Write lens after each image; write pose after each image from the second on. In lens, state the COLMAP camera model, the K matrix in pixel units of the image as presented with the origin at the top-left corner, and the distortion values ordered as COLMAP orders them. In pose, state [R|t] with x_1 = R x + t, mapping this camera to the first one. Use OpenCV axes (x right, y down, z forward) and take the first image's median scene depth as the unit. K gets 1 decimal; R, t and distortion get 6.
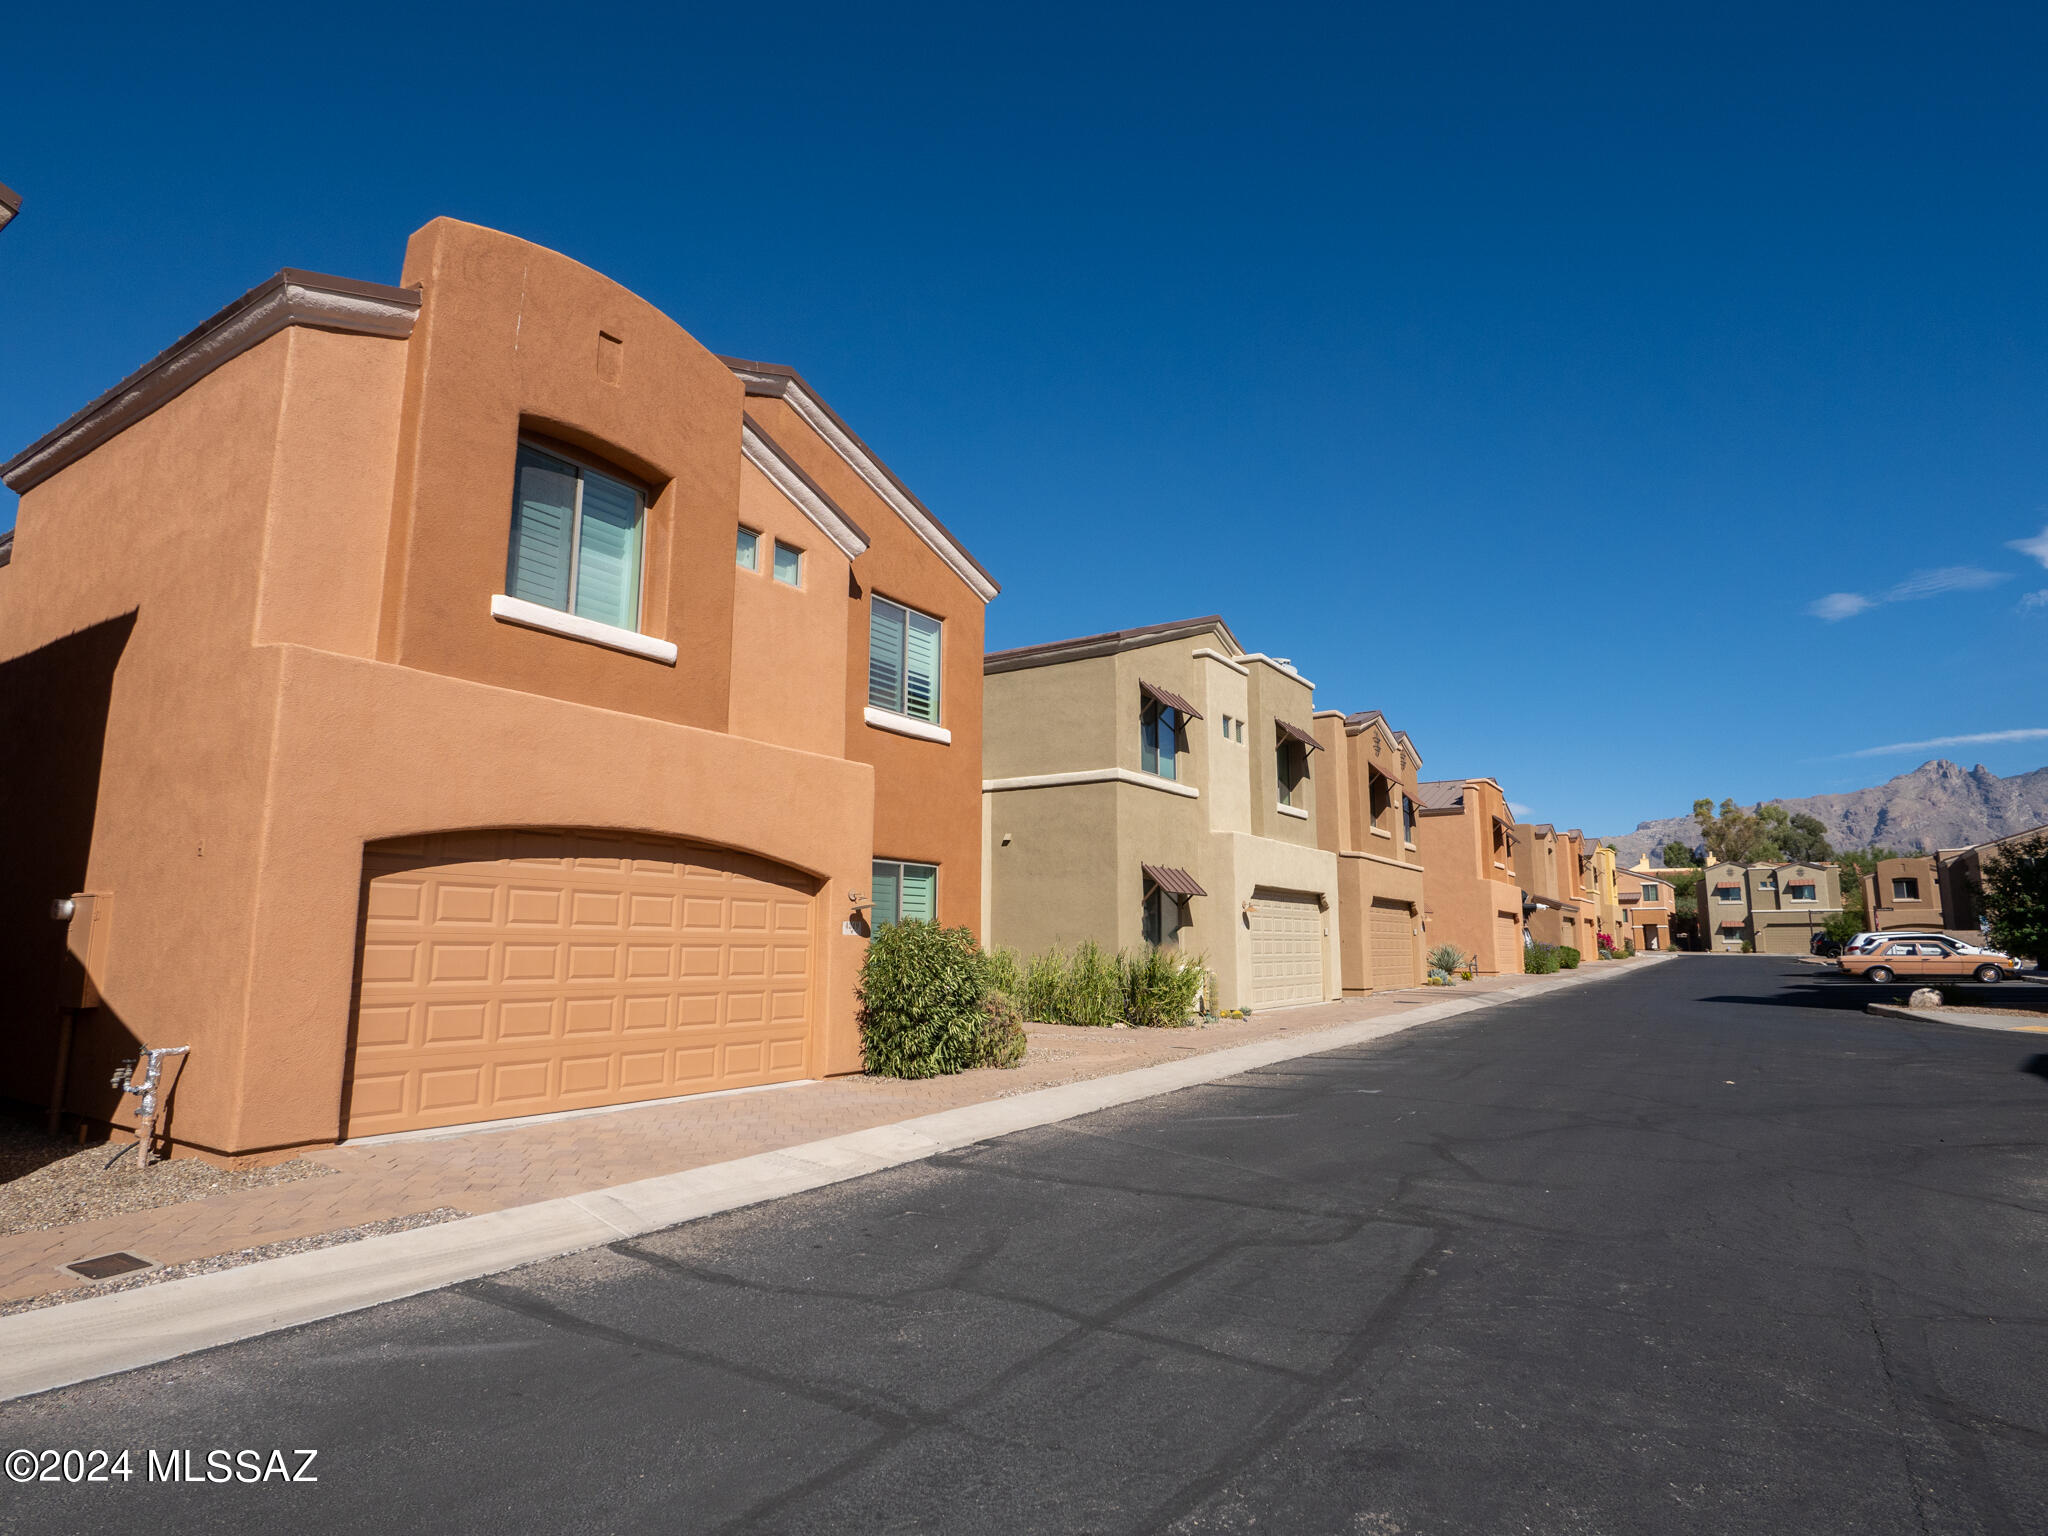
lens RADIAL K [[1109.0, 0, 1023.3], [0, 1109.0, 764.2], [0, 0, 1]] dist [-0.000523, 0.000612]
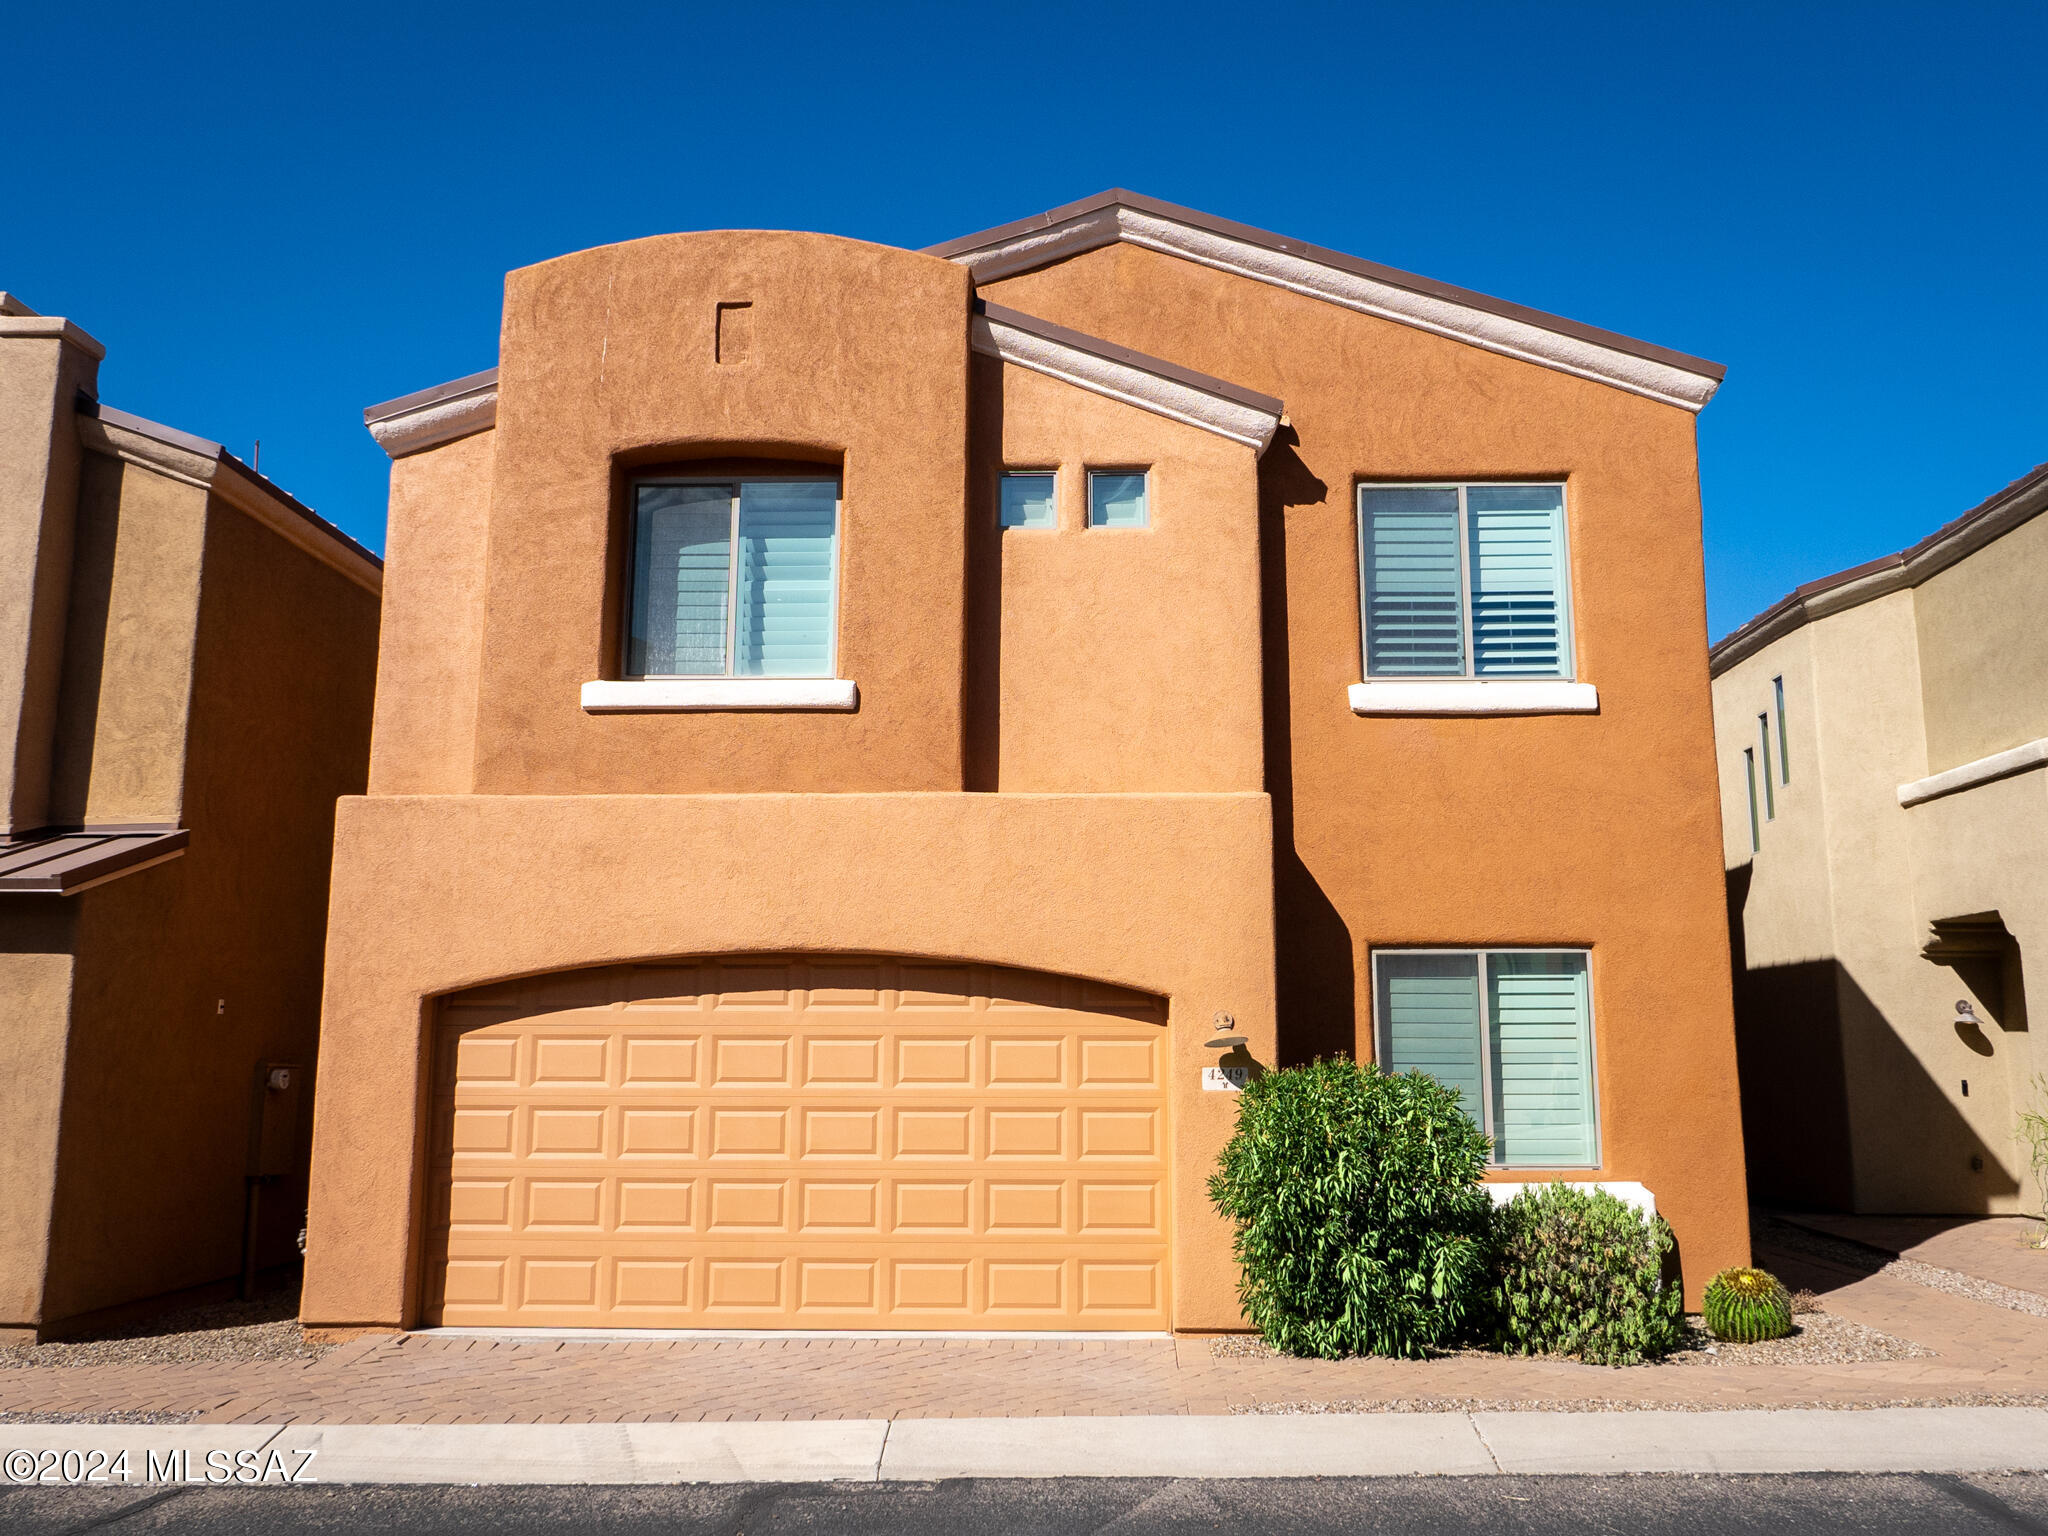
lens RADIAL K [[1674.2, 0, 1028.9], [0, 1674.2, 774.6], [0, 0, 1]] dist [-0.004864, 0.001906]
pose [[0.531345, -0.155419, -0.832777, 0.586072], [0.141351, 0.985512, -0.093736, 0.062800], [0.835280, -0.067908, 0.545615, 0.477318]]
